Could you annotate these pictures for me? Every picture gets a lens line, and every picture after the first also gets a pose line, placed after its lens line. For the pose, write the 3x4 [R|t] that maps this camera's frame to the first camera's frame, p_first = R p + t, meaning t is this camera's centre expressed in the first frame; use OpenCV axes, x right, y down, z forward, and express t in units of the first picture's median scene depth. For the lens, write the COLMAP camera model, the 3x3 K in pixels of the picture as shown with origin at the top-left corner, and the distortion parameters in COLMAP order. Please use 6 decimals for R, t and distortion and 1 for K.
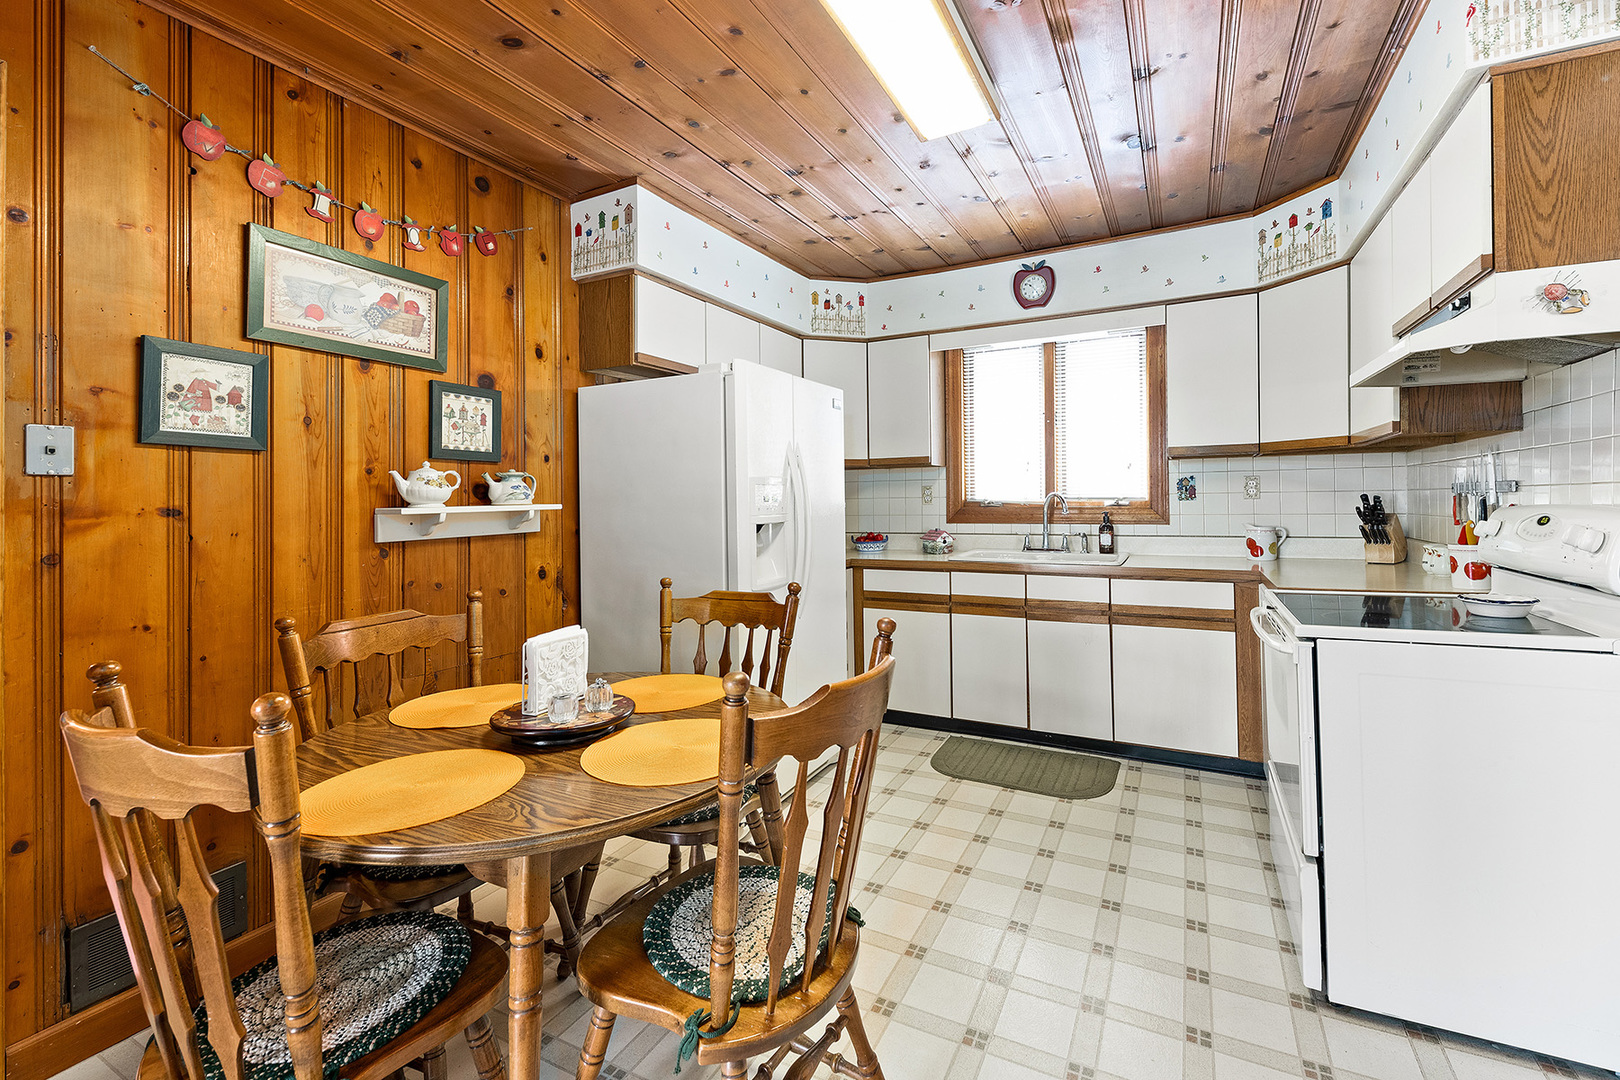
lens RADIAL K [[694.3, 0, 813.7], [0, 694.3, 504.6], [0, 0, 1]] dist [-0.000335, 0.000216]
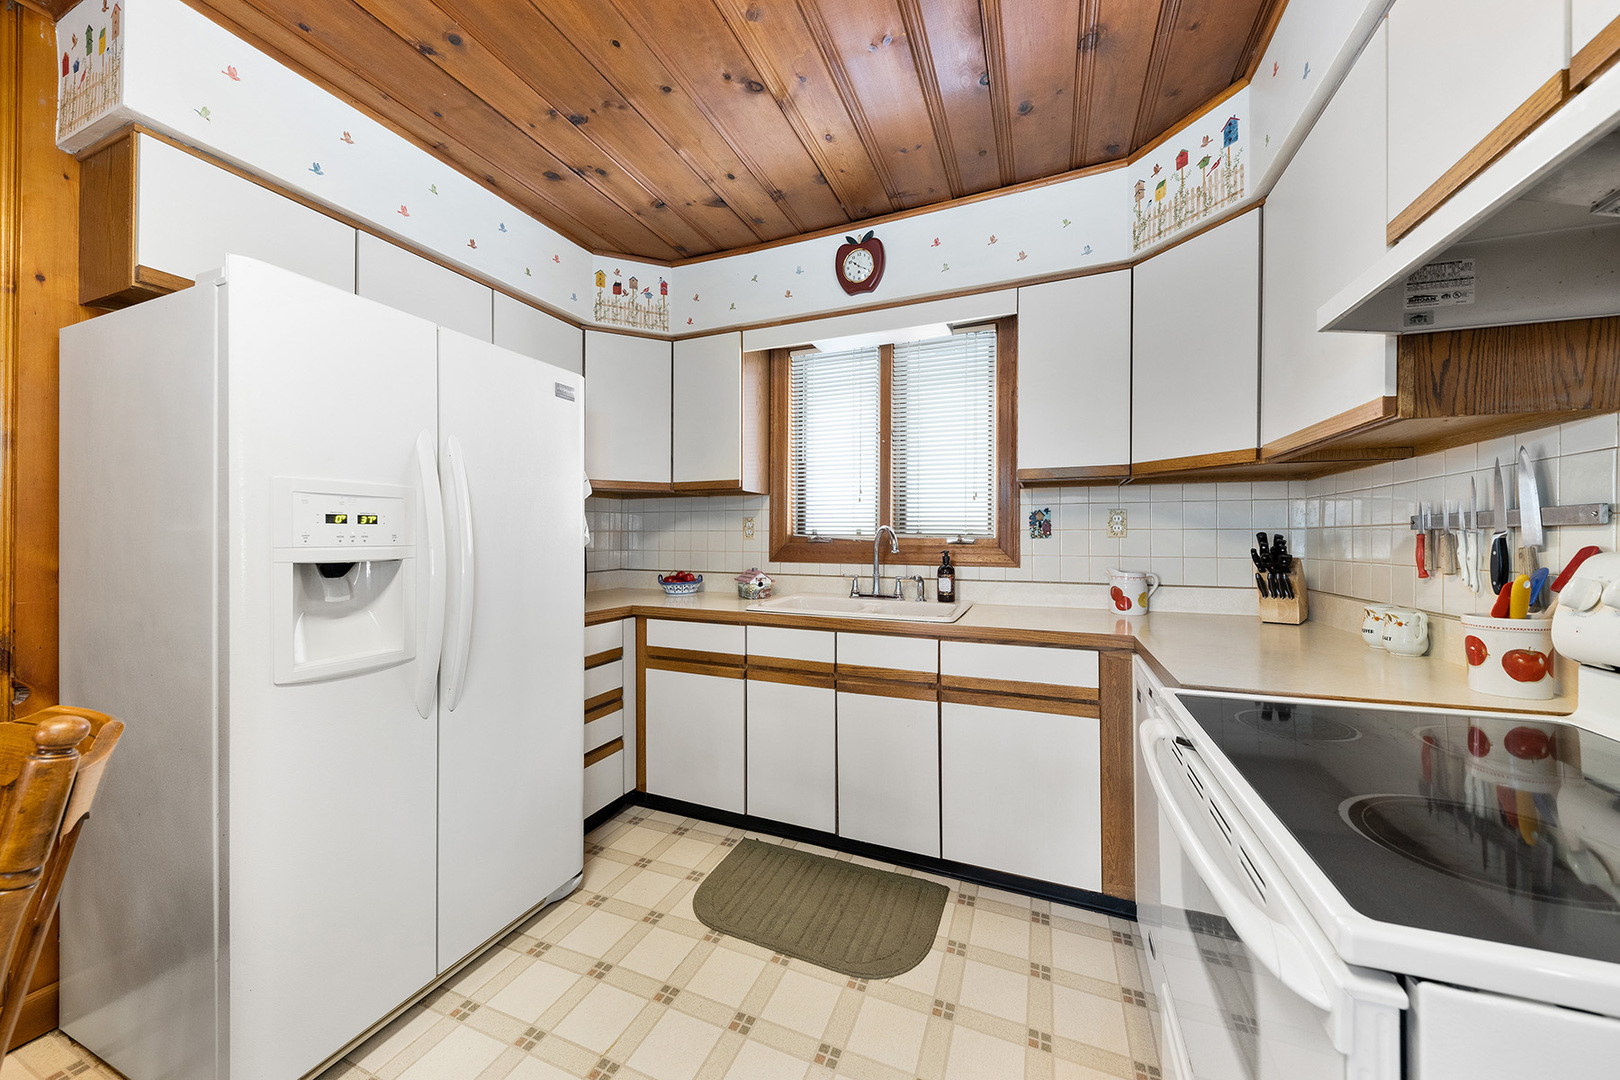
lens RADIAL K [[561.3, 0, 810.0], [0, 561.3, 540.0], [0, 0, 1]] dist [0.000940, -0.000025]
pose [[0.995476, 0.016371, 0.093591, 0.218636], [-0.015947, 0.999859, -0.005282, 0.003949], [-0.093664, 0.003766, 0.995597, 0.391250]]
